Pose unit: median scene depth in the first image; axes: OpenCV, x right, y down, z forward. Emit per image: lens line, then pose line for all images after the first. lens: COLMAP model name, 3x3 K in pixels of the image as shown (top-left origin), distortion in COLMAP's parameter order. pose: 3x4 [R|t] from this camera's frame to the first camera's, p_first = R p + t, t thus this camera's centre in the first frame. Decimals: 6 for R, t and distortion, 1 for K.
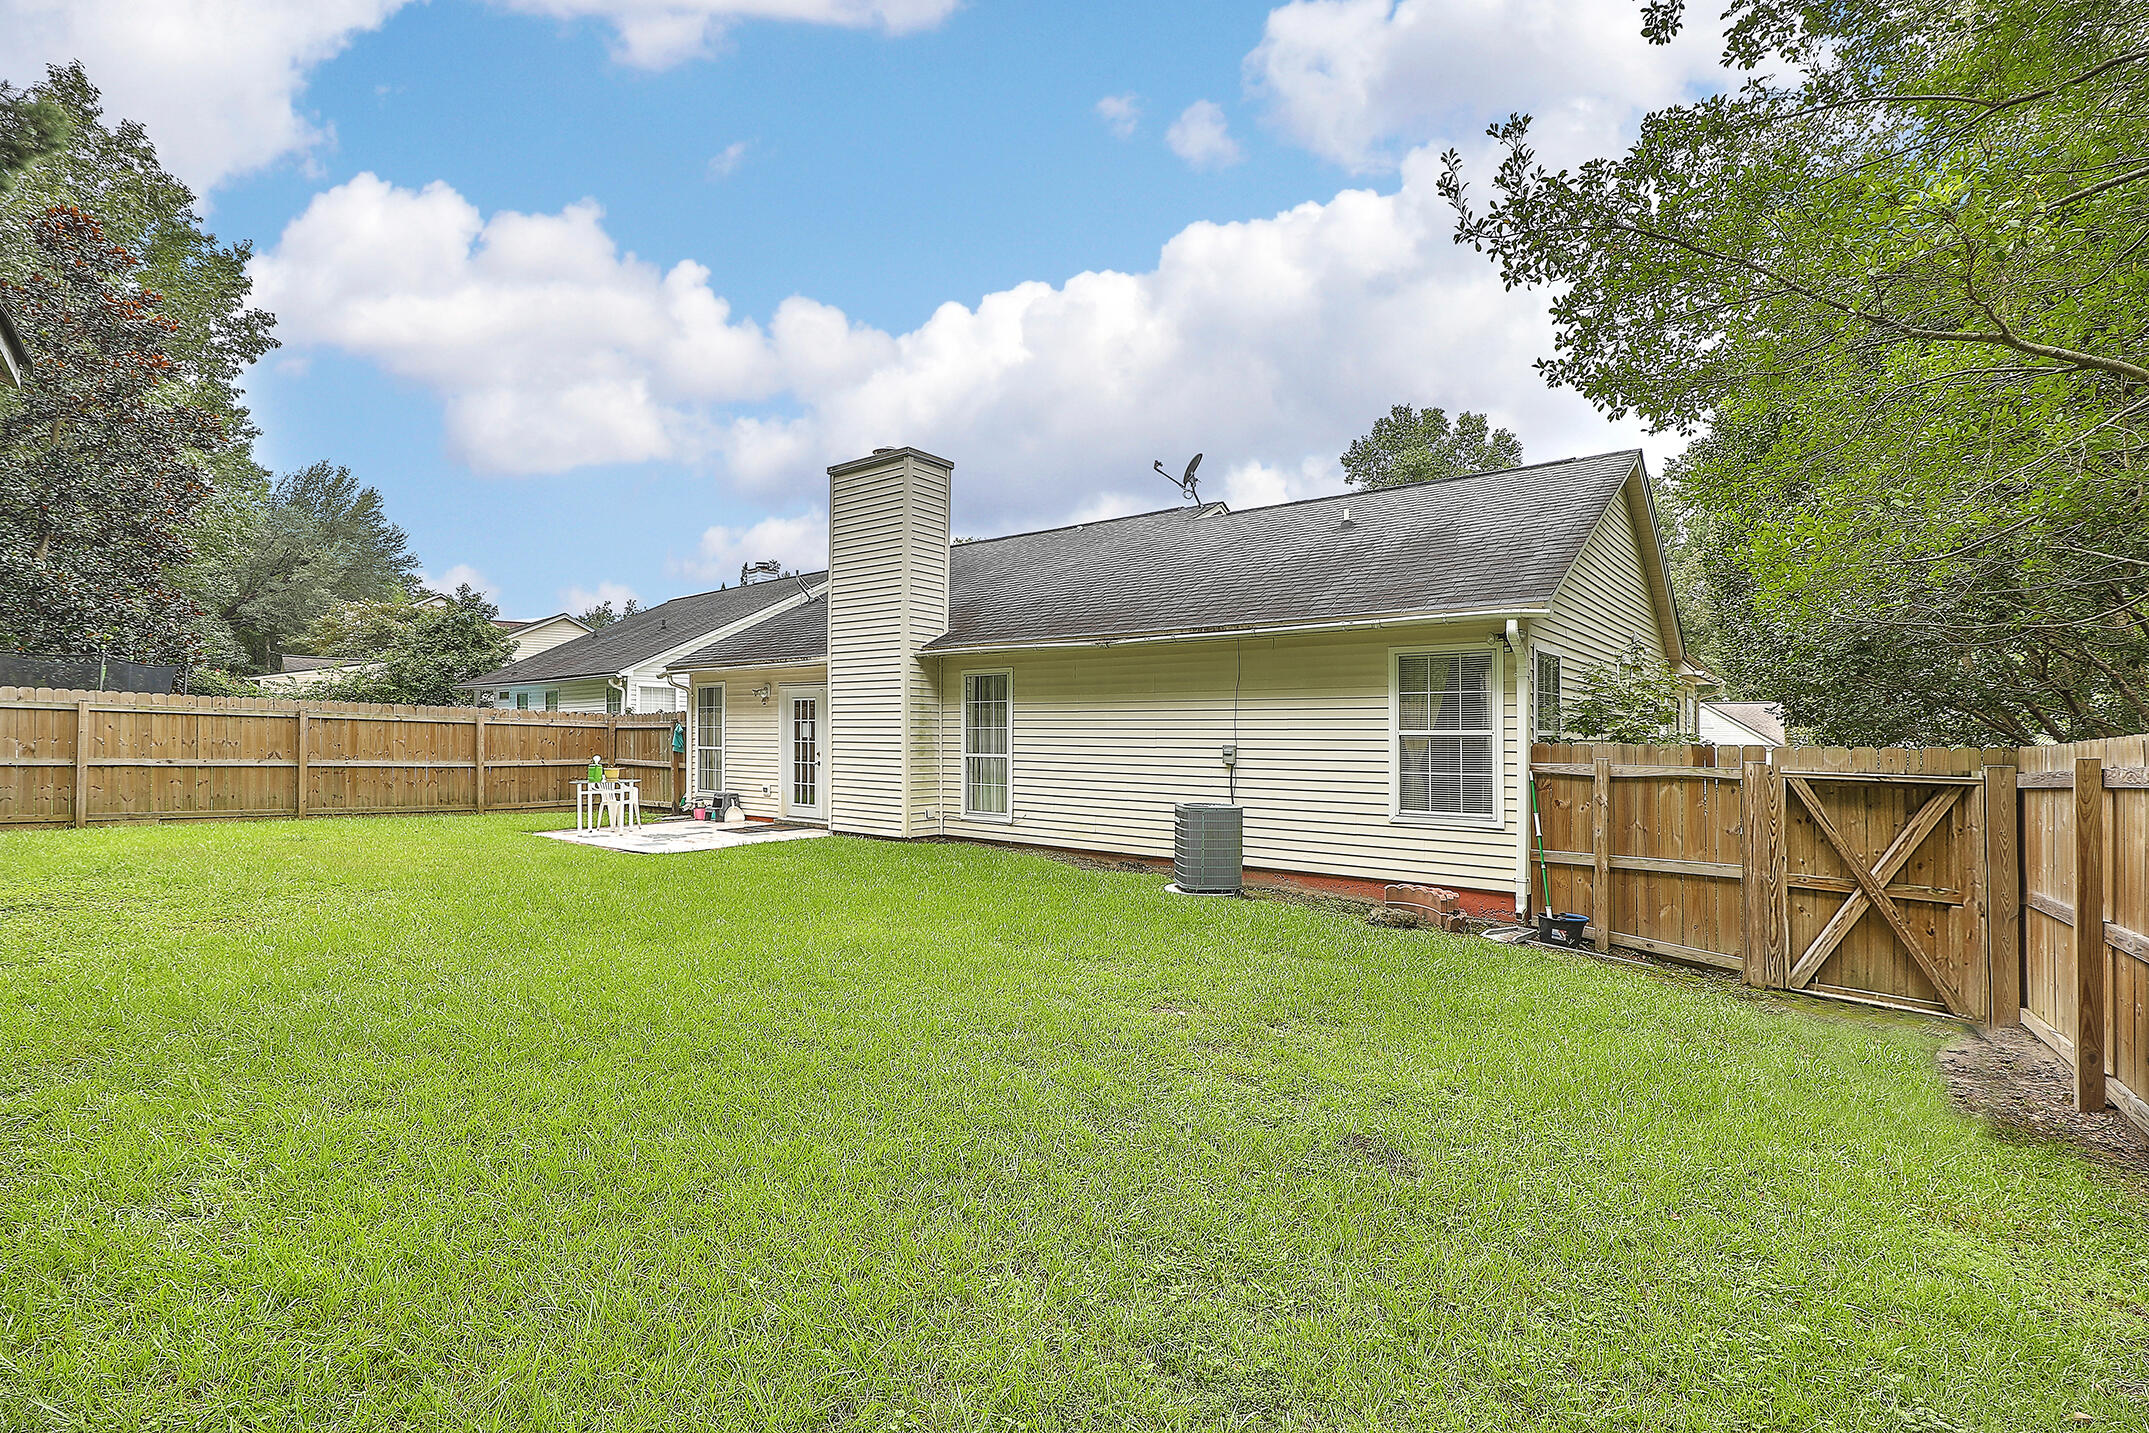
lens RADIAL K [[975.0, 0, 1076.4], [0, 975.0, 711.2], [0, 0, 1]] dist [0.003323, 0.000477]
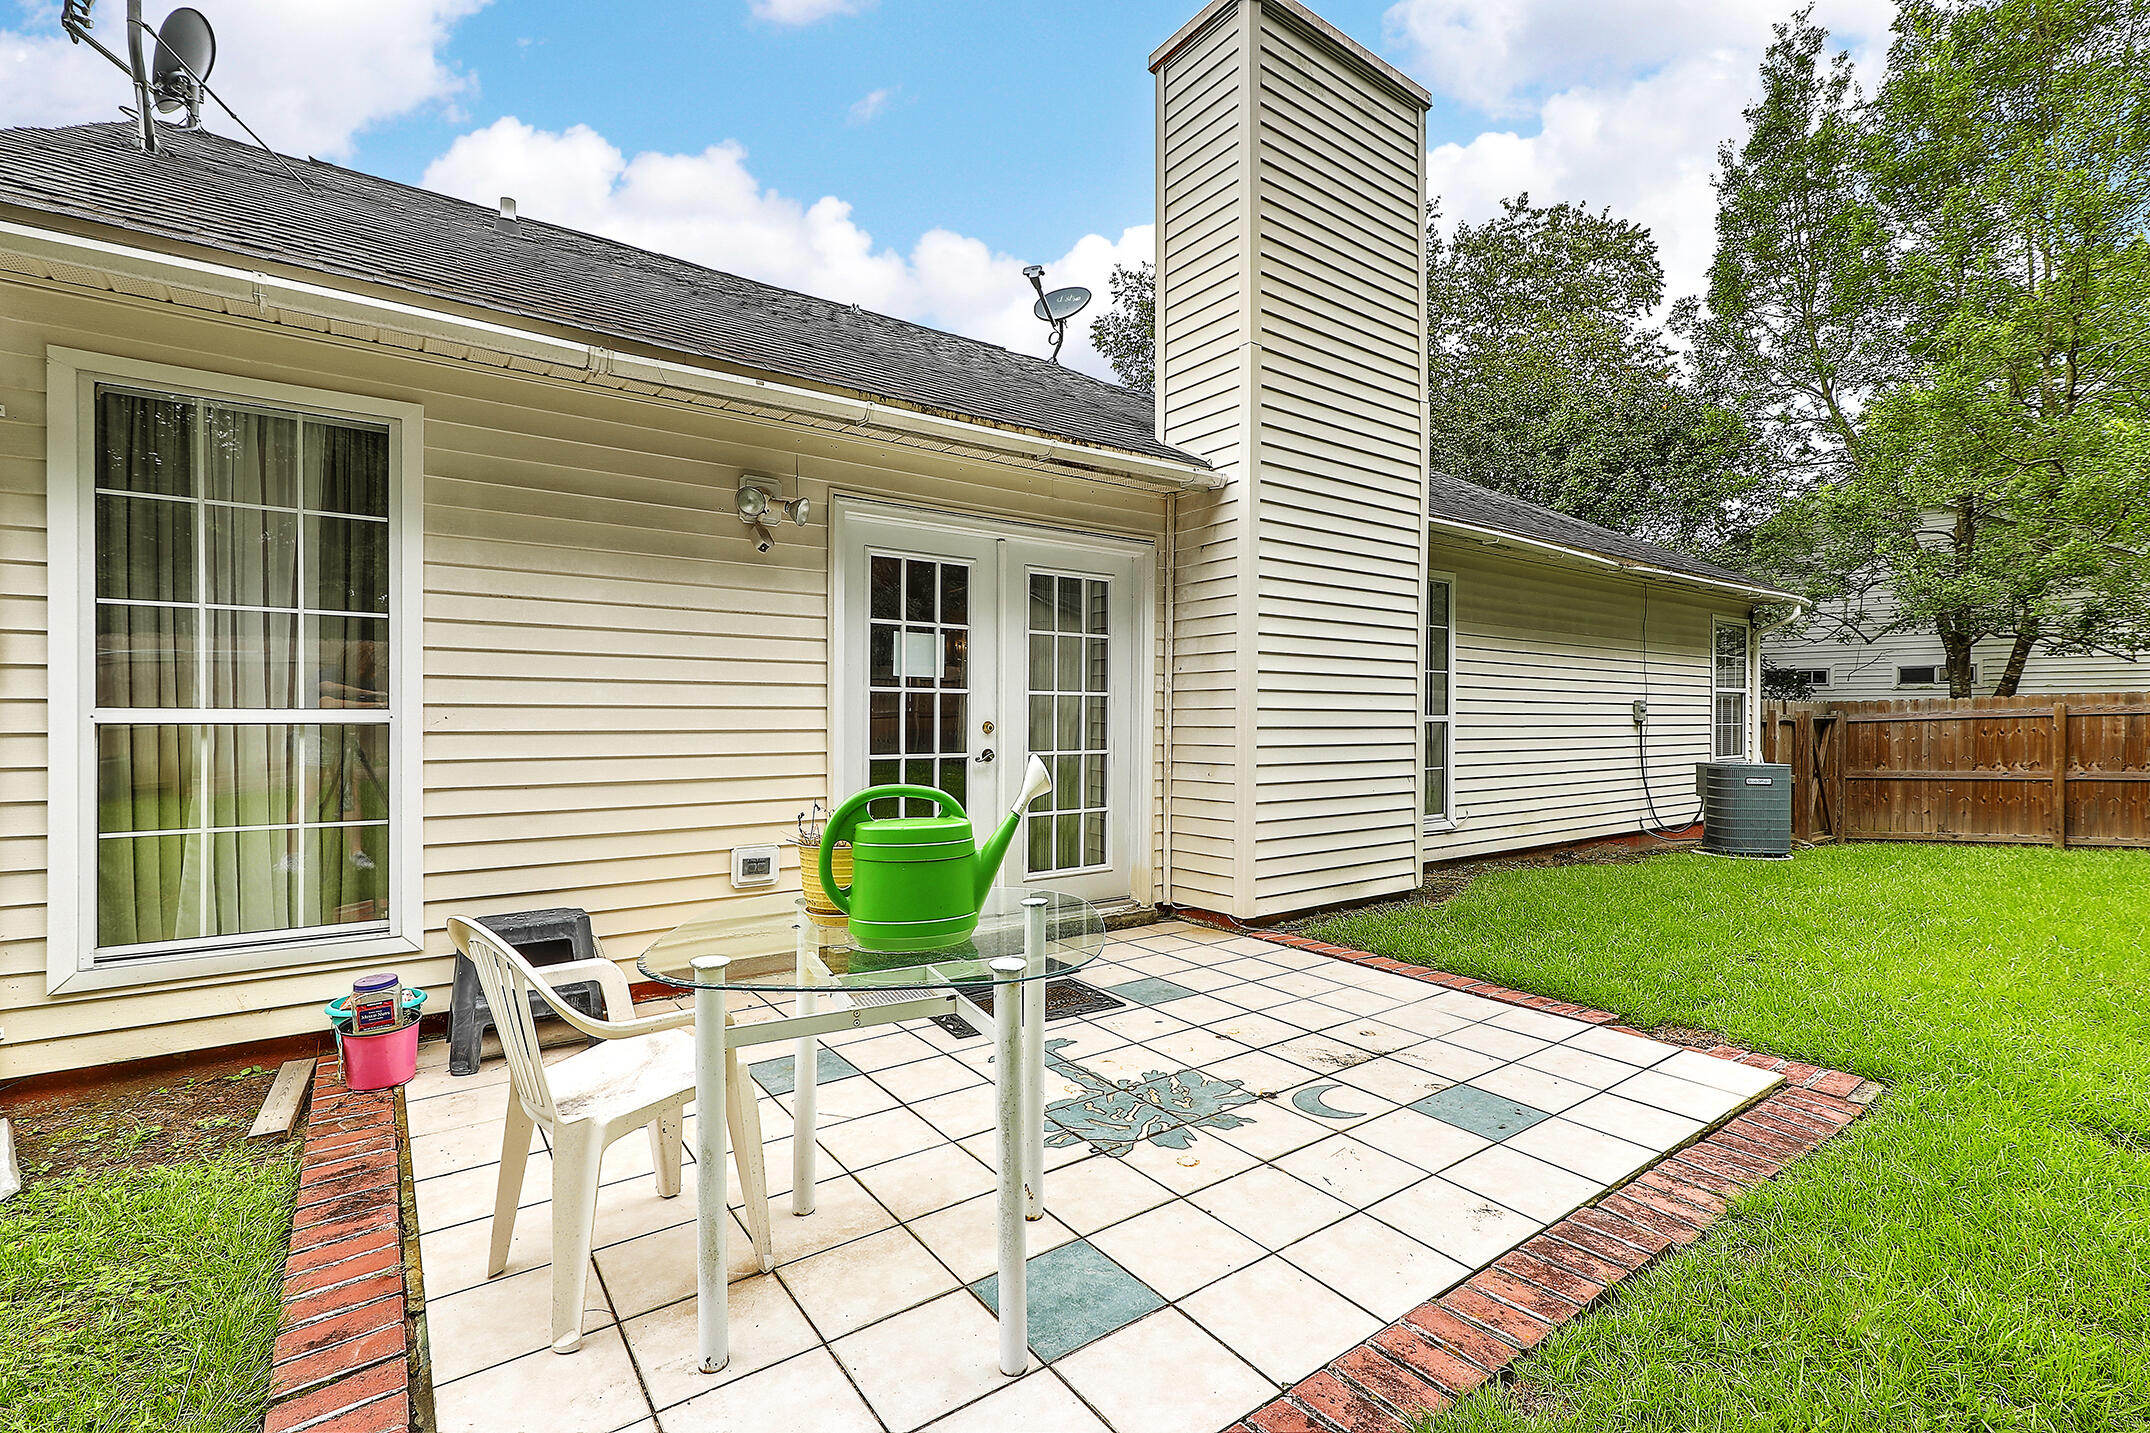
lens RADIAL K [[961.9, 0, 1088.5], [0, 961.9, 713.9], [0, 0, 1]] dist [0.000051, 0.000171]
pose [[0.246446, 0.006363, 0.969136, -0.580847], [-0.013909, 0.999899, -0.003028, 0.039666], [-0.969057, -0.012734, 0.246510, 0.883099]]
